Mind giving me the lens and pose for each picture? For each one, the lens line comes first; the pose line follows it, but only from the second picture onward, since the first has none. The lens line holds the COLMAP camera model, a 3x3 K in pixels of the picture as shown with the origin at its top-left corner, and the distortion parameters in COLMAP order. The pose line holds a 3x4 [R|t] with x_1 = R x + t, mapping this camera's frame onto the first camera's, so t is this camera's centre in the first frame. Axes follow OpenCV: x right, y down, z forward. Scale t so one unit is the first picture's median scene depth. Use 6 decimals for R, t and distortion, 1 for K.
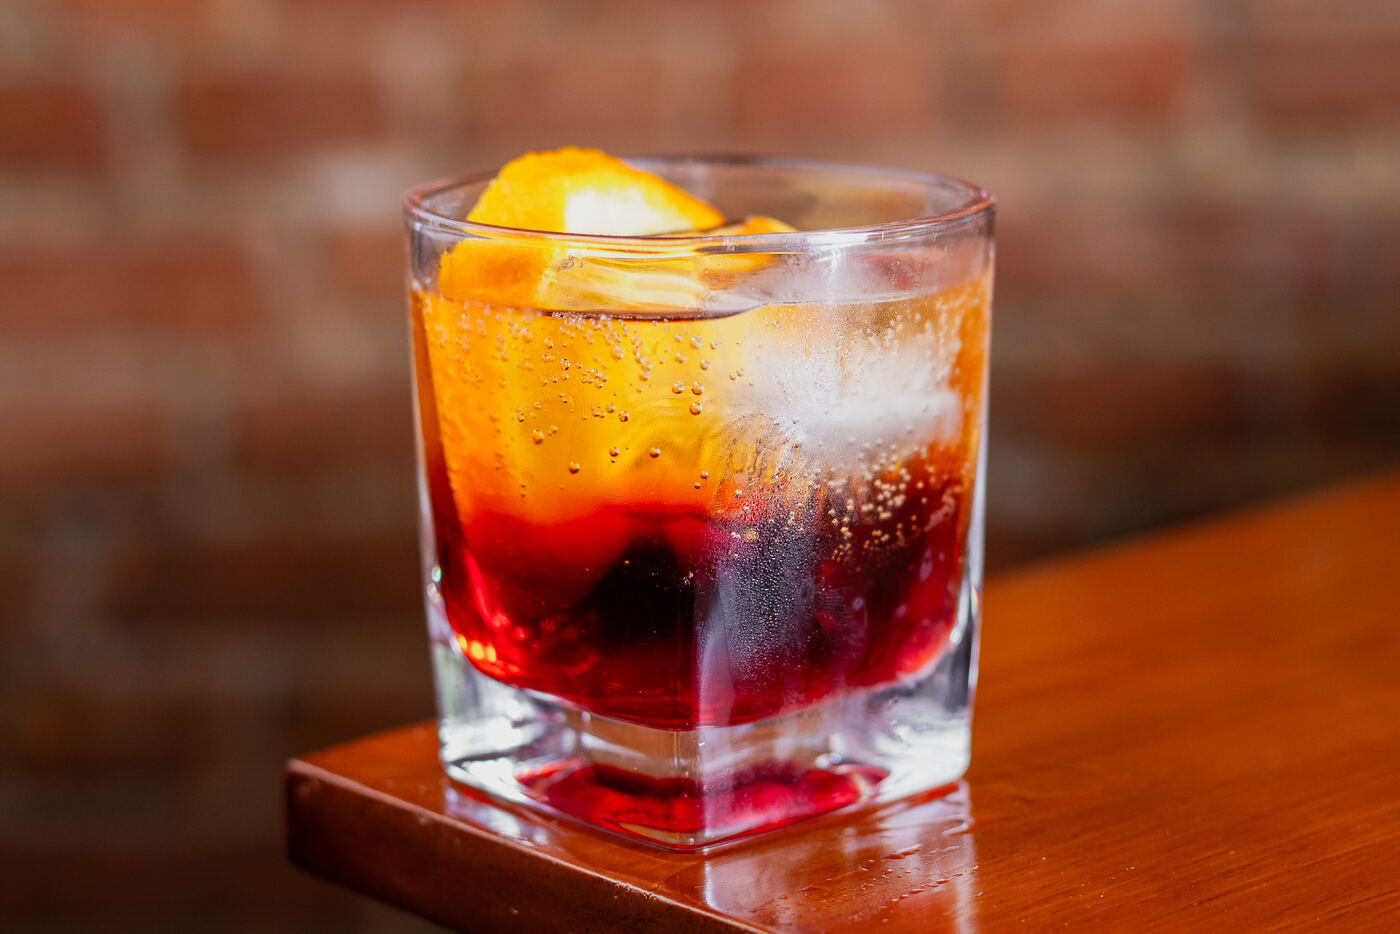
lens RADIAL K [[3414.9, 0, 701.9], [0, 3414.9, 474.1], [0, 0, 1]] dist [-0.043521, 0.000000]
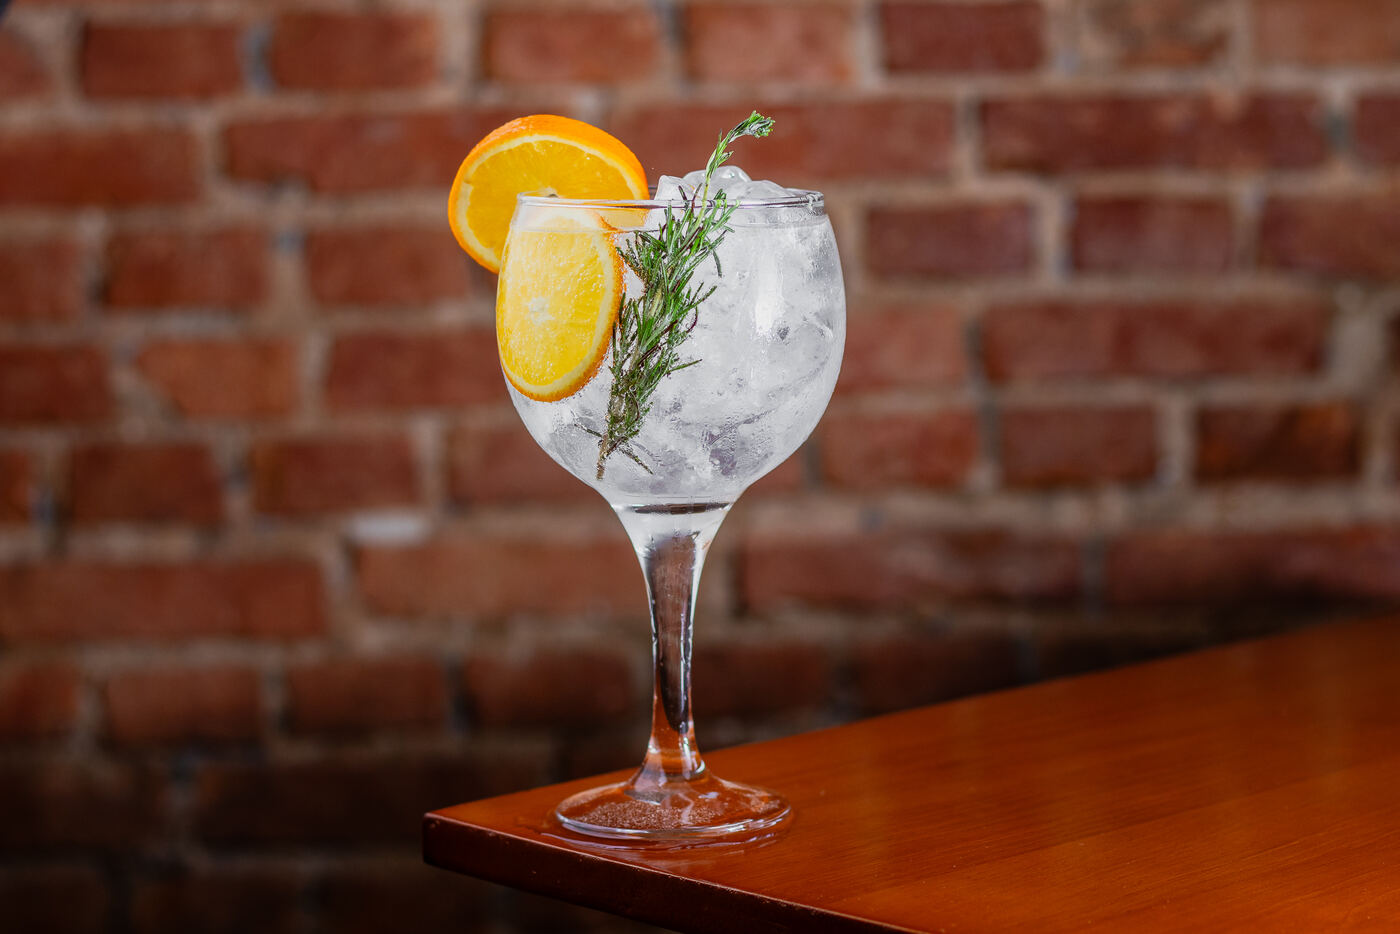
lens RADIAL K [[3414.9, 0, 698.8], [0, 3414.9, 469.3], [0, 0, 1]] dist [-0.043521, 0.000000]
pose [[0.999857, -0.001606, 0.016810, 0.013152], [0.003176, 0.995584, -0.093823, 0.070926], [-0.016585, 0.093863, 0.995447, -1.117686]]
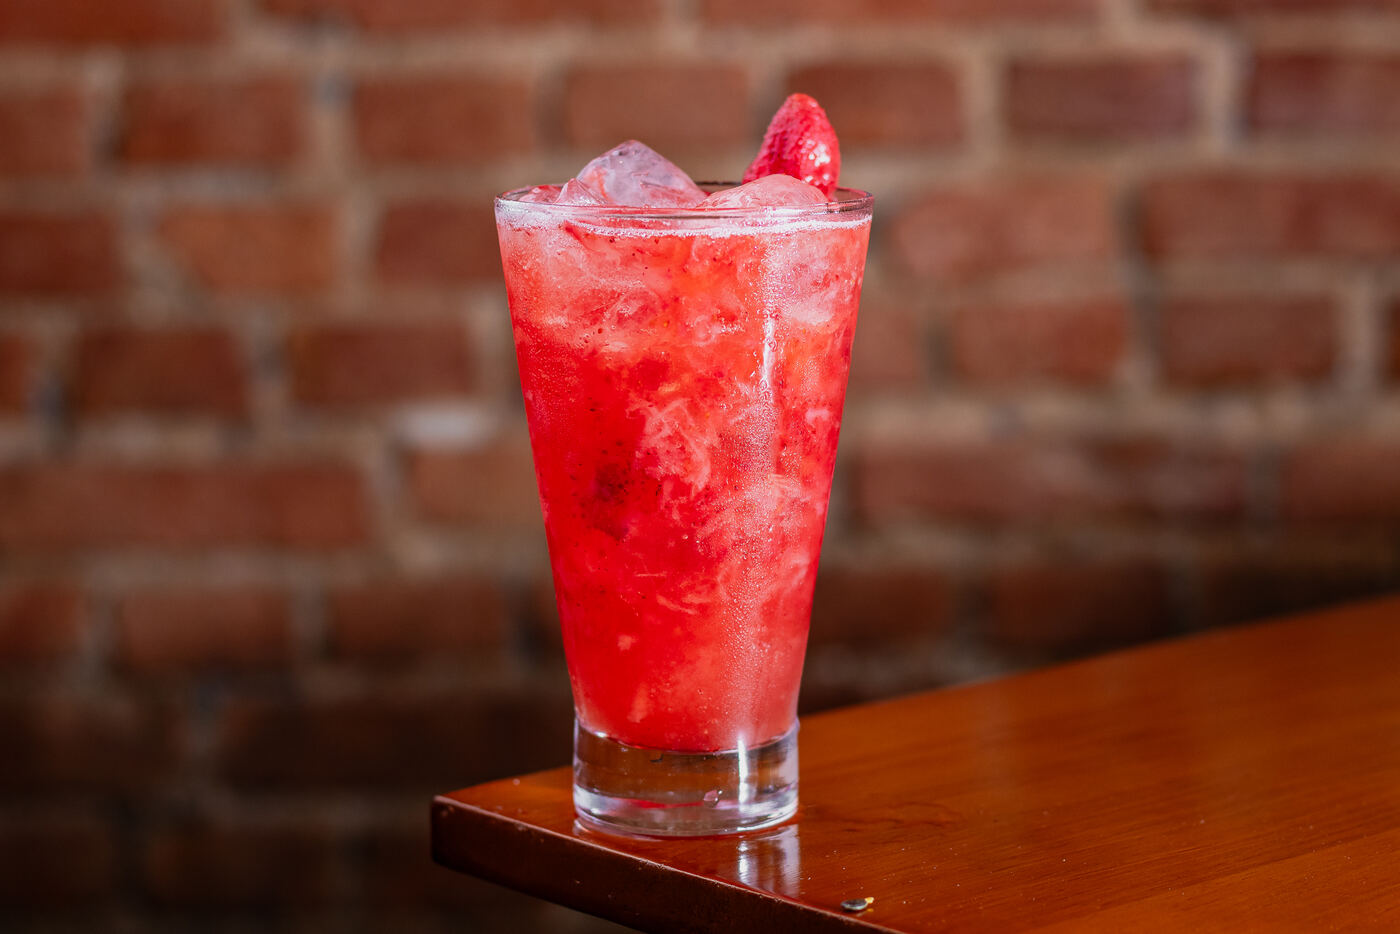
lens RADIAL K [[3414.9, 0, 695.8], [0, 3414.9, 453.9], [0, 0, 1]] dist [-0.043521, 0.000000]
pose [[0.999855, 0.009691, -0.014009, 0.020156], [-0.010680, 0.997326, -0.072296, 0.039241], [0.013271, 0.072435, 0.997285, -0.579519]]
